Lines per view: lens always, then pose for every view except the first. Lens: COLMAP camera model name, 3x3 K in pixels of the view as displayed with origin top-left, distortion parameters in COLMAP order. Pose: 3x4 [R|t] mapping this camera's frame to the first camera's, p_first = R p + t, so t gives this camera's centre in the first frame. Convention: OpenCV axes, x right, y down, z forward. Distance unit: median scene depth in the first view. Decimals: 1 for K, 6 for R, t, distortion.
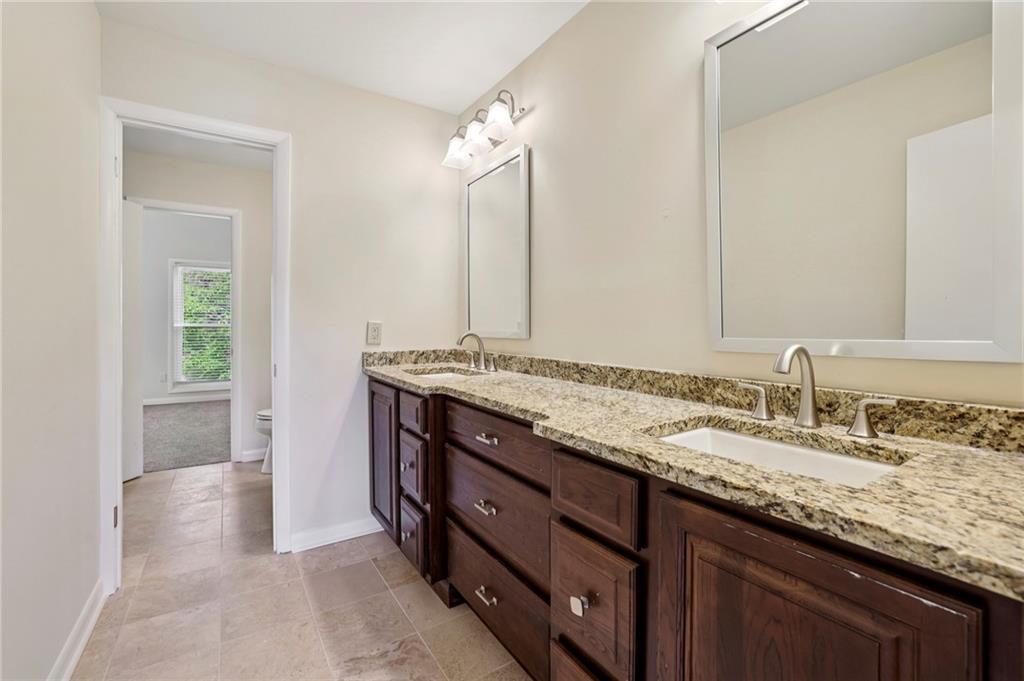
lens RADIAL K [[442.7, 0, 512.0], [0, 442.7, 340.5], [0, 0, 1]] dist [-0.048691, 0.014884]
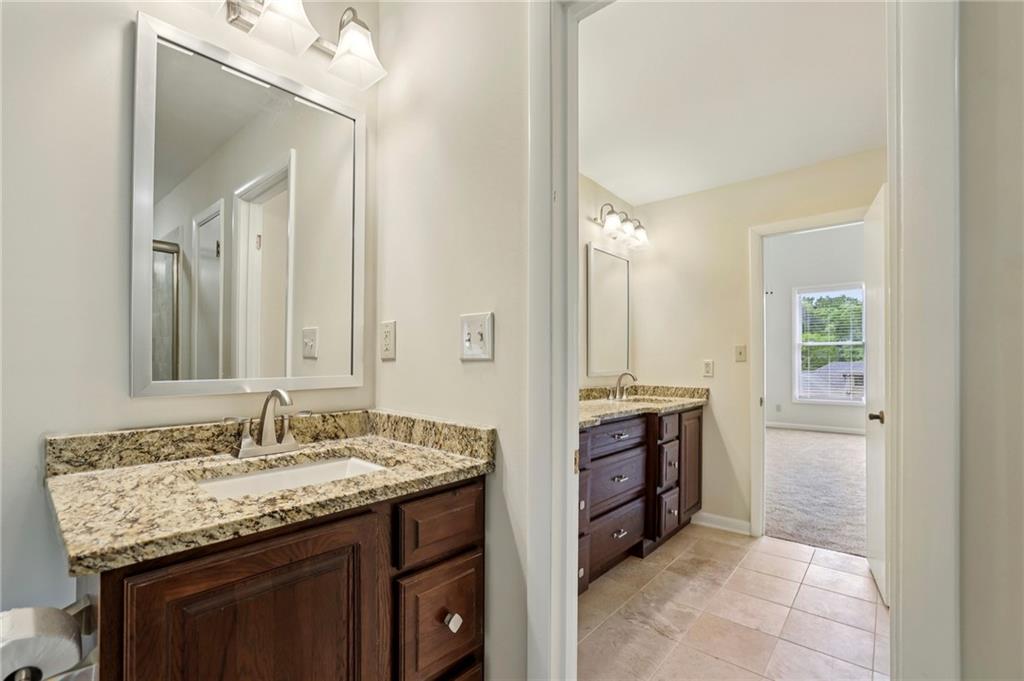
lens RADIAL K [[442.7, 0, 512.0], [0, 442.7, 340.5], [0, 0, 1]] dist [-0.048691, 0.014884]
pose [[-0.259938, 0.039313, 0.964825, -1.432730], [0.030038, 0.999017, -0.032613, -0.089707], [-0.965158, 0.020504, -0.260863, 1.644054]]
